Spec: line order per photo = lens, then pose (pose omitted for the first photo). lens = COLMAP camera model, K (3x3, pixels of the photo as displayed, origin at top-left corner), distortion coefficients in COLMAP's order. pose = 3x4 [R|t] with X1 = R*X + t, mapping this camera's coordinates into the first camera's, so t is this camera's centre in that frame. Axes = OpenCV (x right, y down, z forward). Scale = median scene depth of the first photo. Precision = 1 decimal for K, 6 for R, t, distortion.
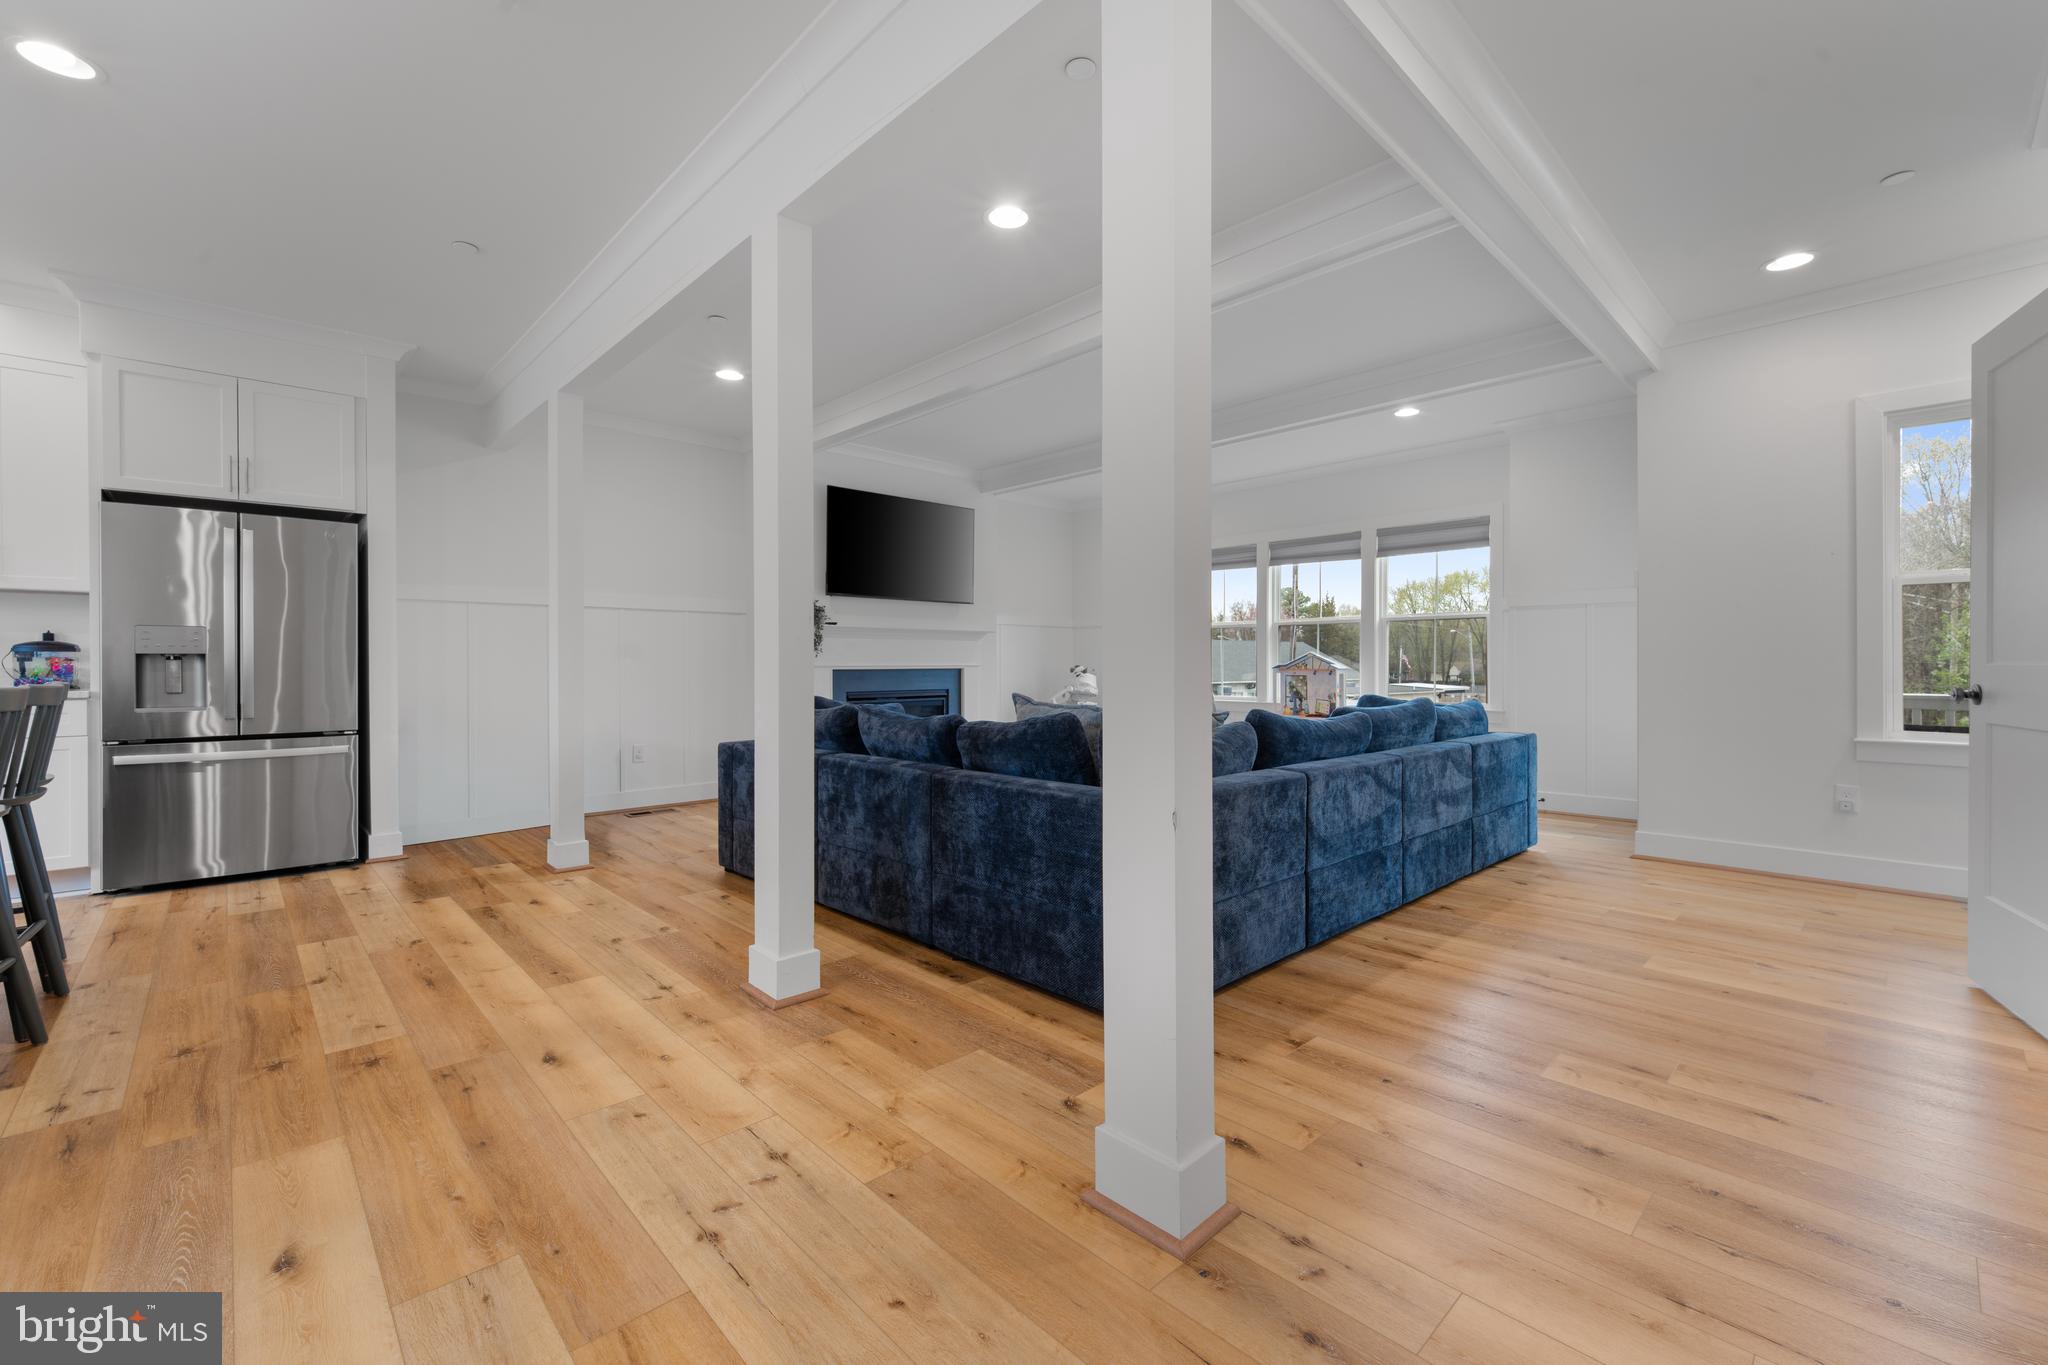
lens RADIAL K [[845.6, 0, 1024.7], [0, 845.6, 667.1], [0, 0, 1]] dist [0.004952, -0.003631]
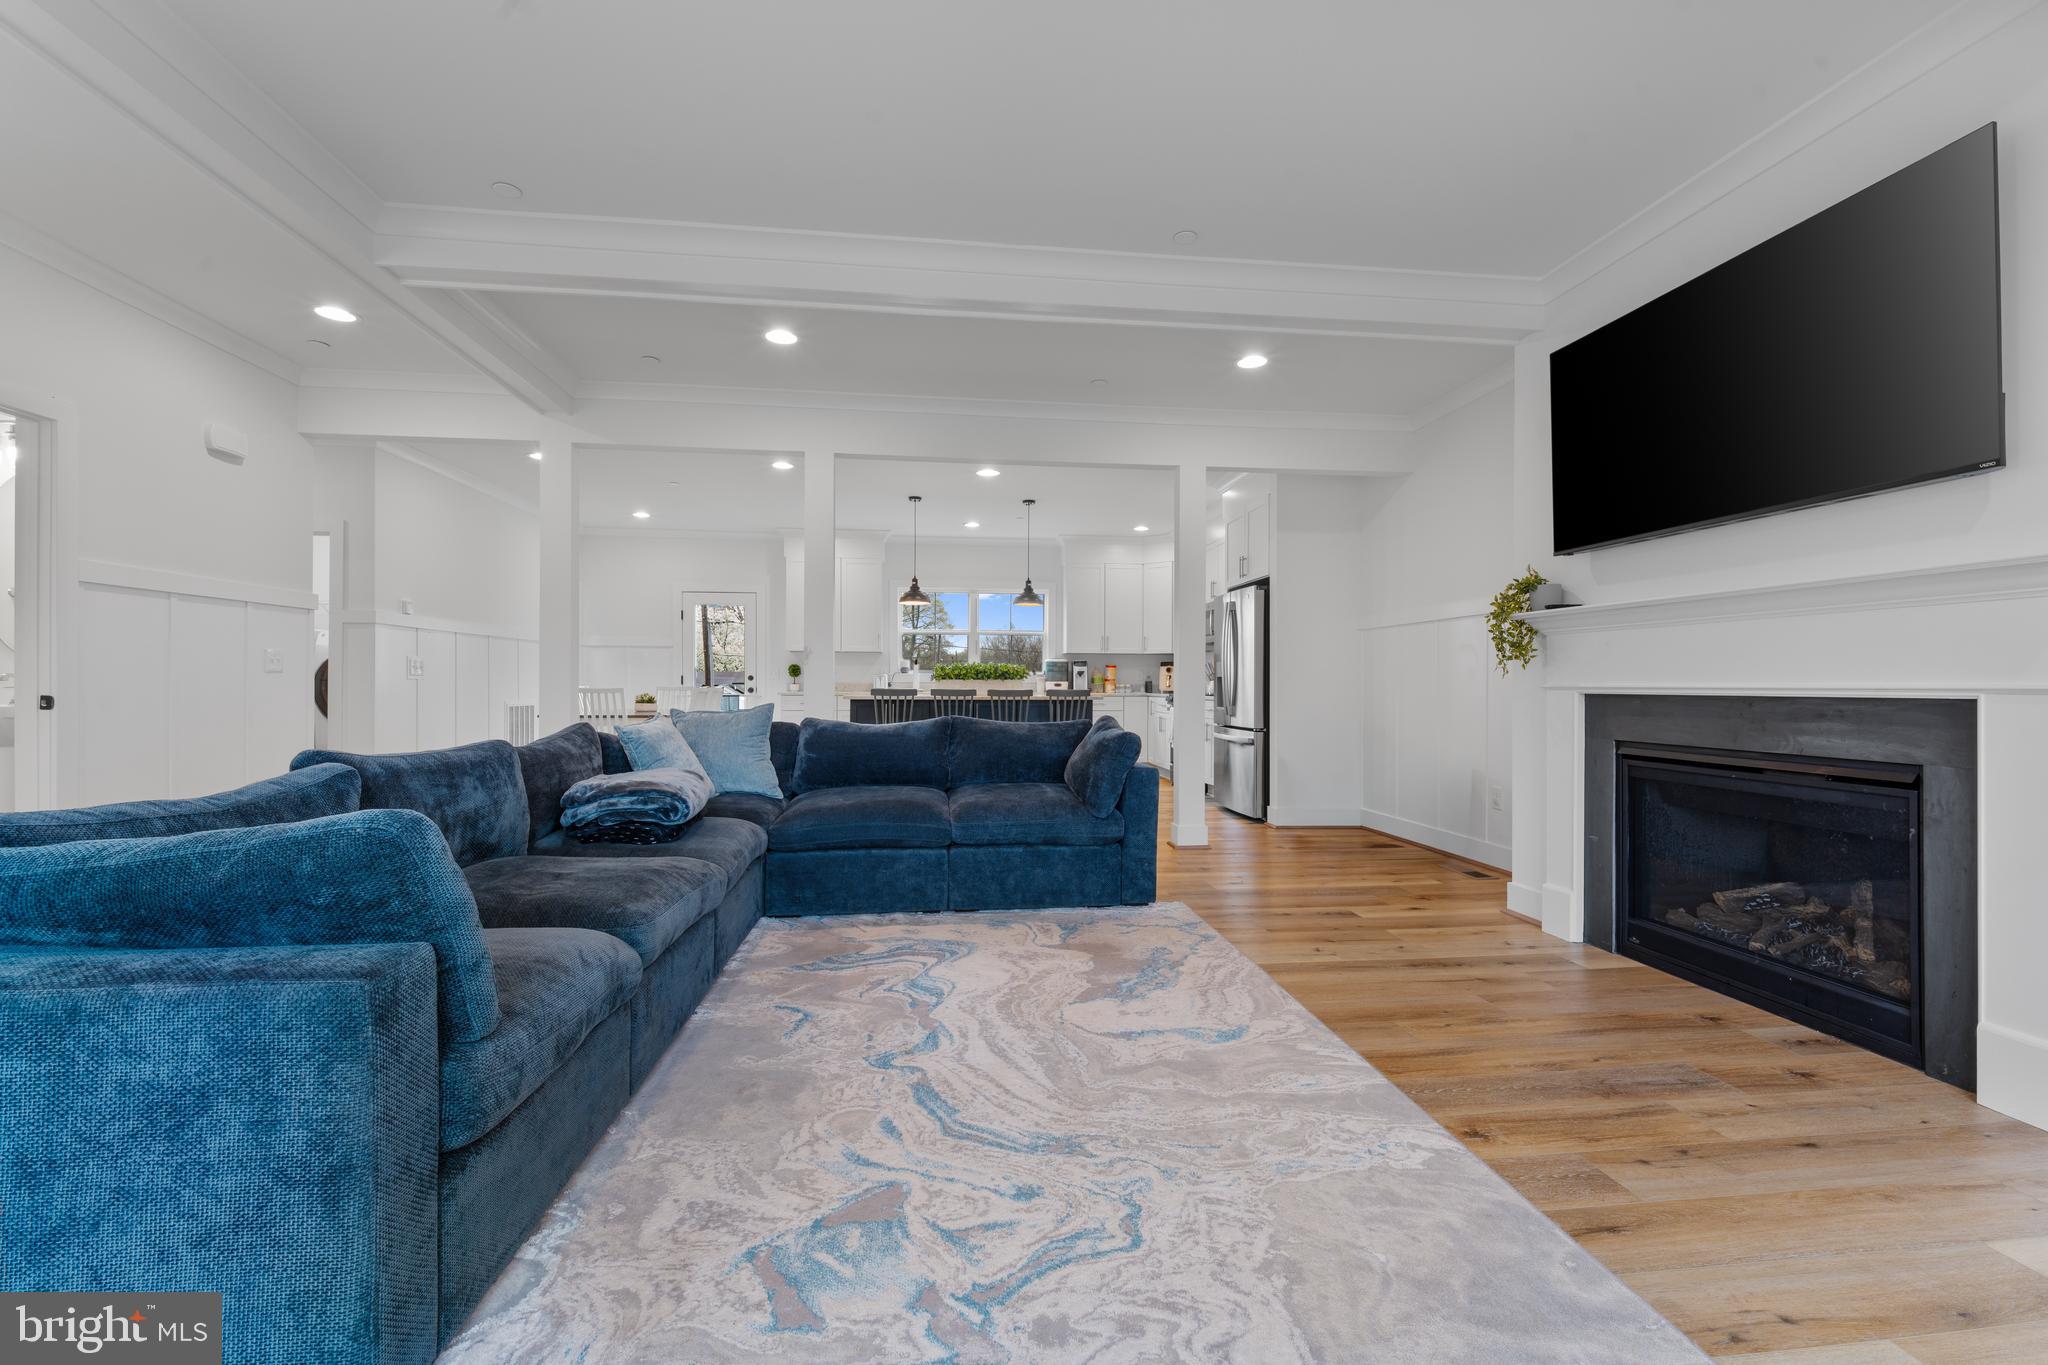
lens RADIAL K [[845.6, 0, 1033.0], [0, 845.6, 685.8], [0, 0, 1]] dist [0.004952, -0.003631]
pose [[-0.591942, 0.001376, -0.805979, 0.955137], [-0.006354, 0.999959, 0.006374, -0.008006], [0.805955, 0.008894, -0.591909, 2.497369]]
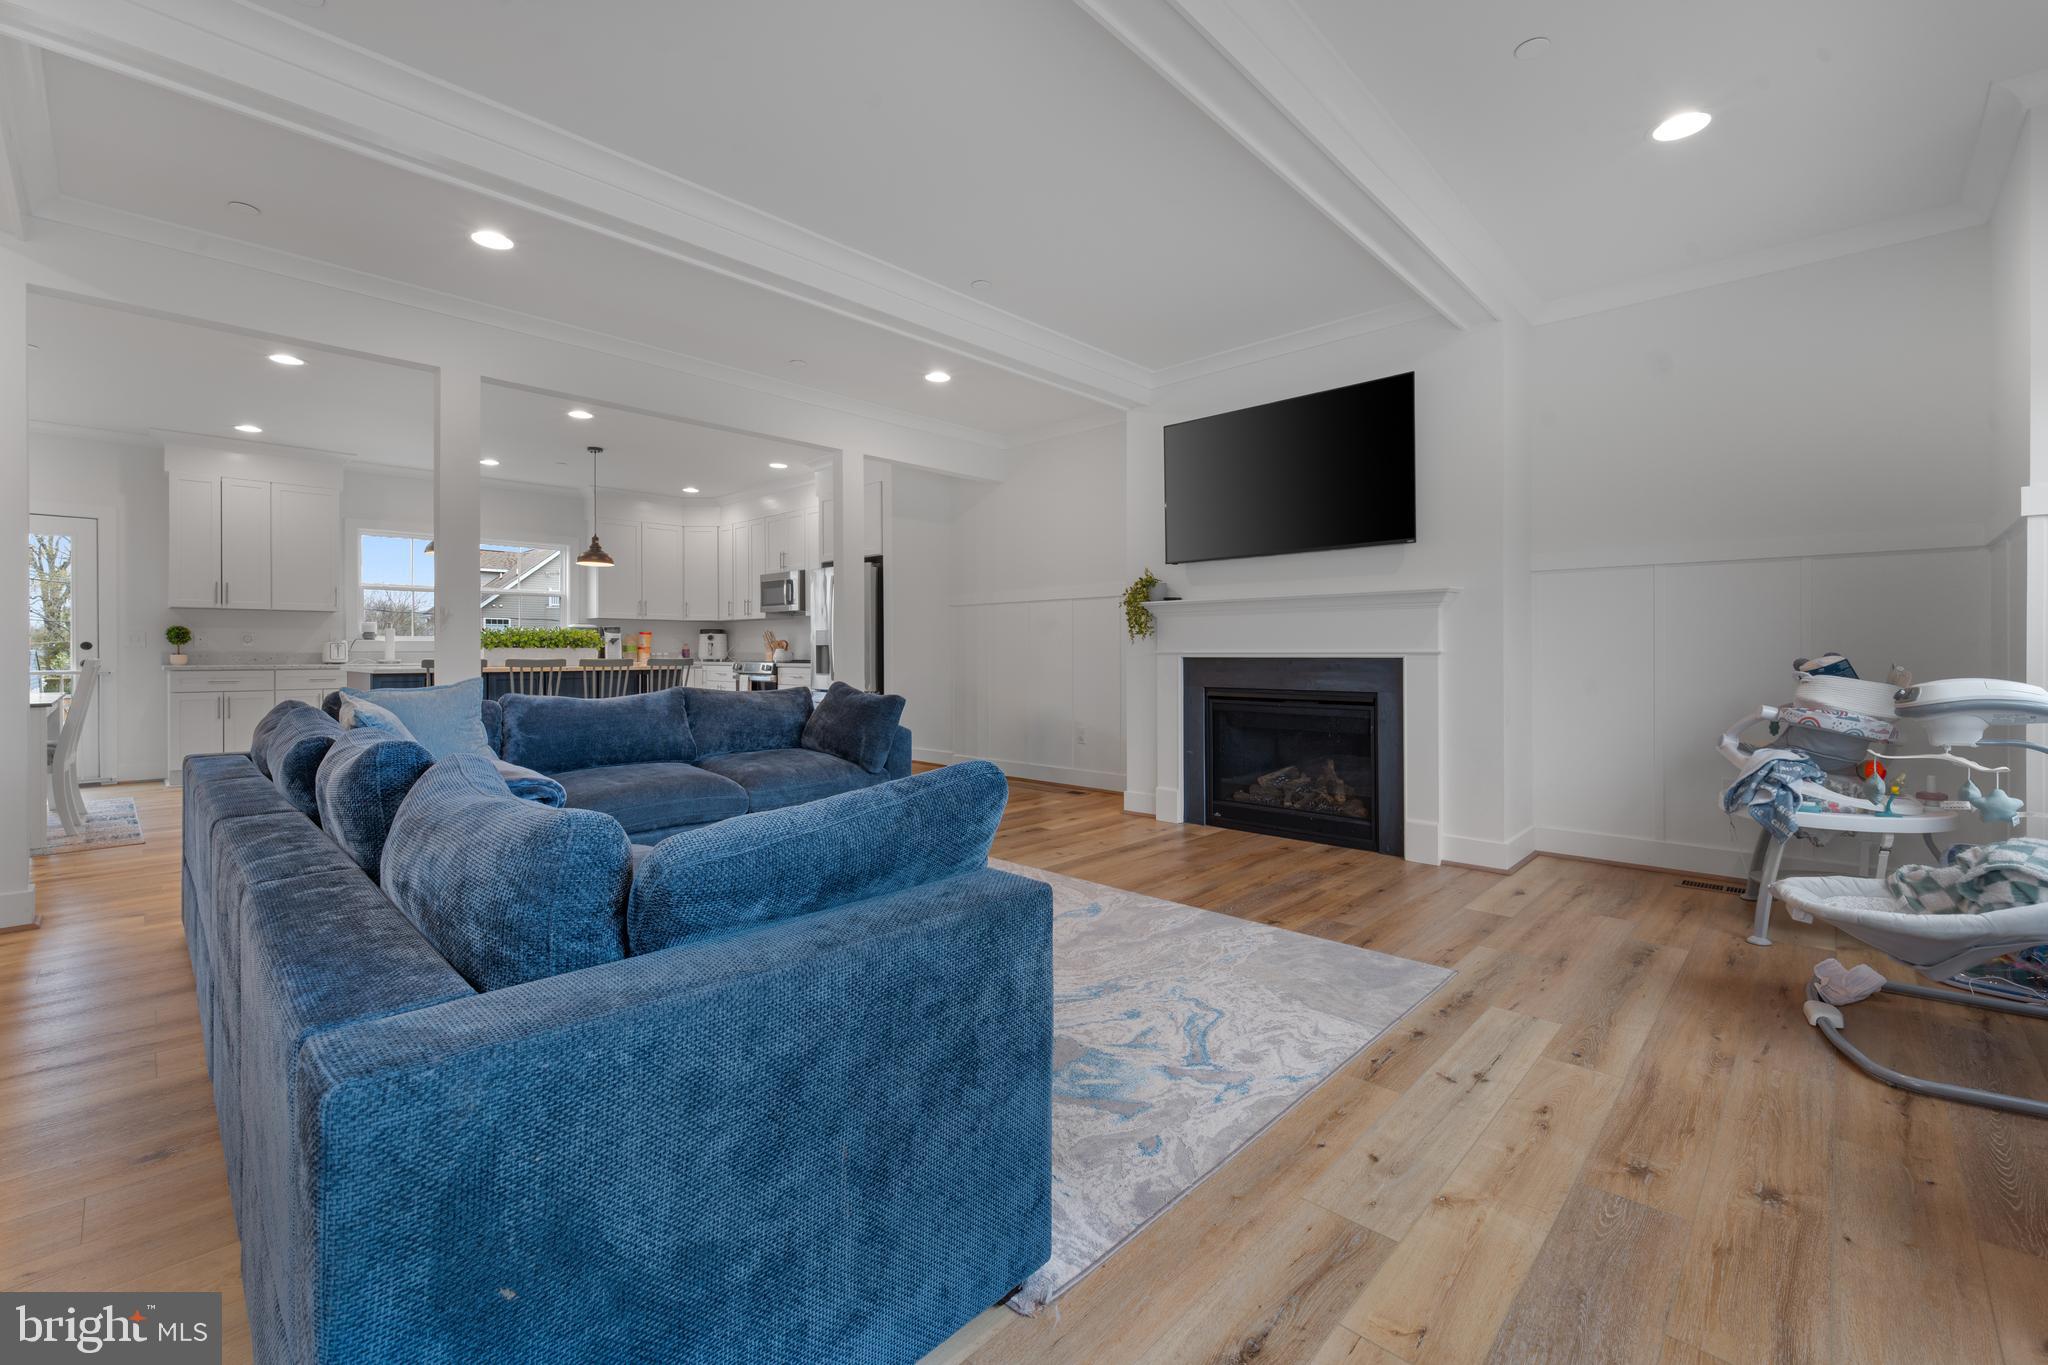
lens RADIAL K [[845.6, 0, 1031.4], [0, 845.6, 663.7], [0, 0, 1]] dist [0.004952, -0.003631]
pose [[0.054373, 0.015804, -0.998396, 1.325004], [-0.003973, 0.999870, 0.015611, -0.007290], [0.998513, 0.003118, 0.054429, 1.967869]]
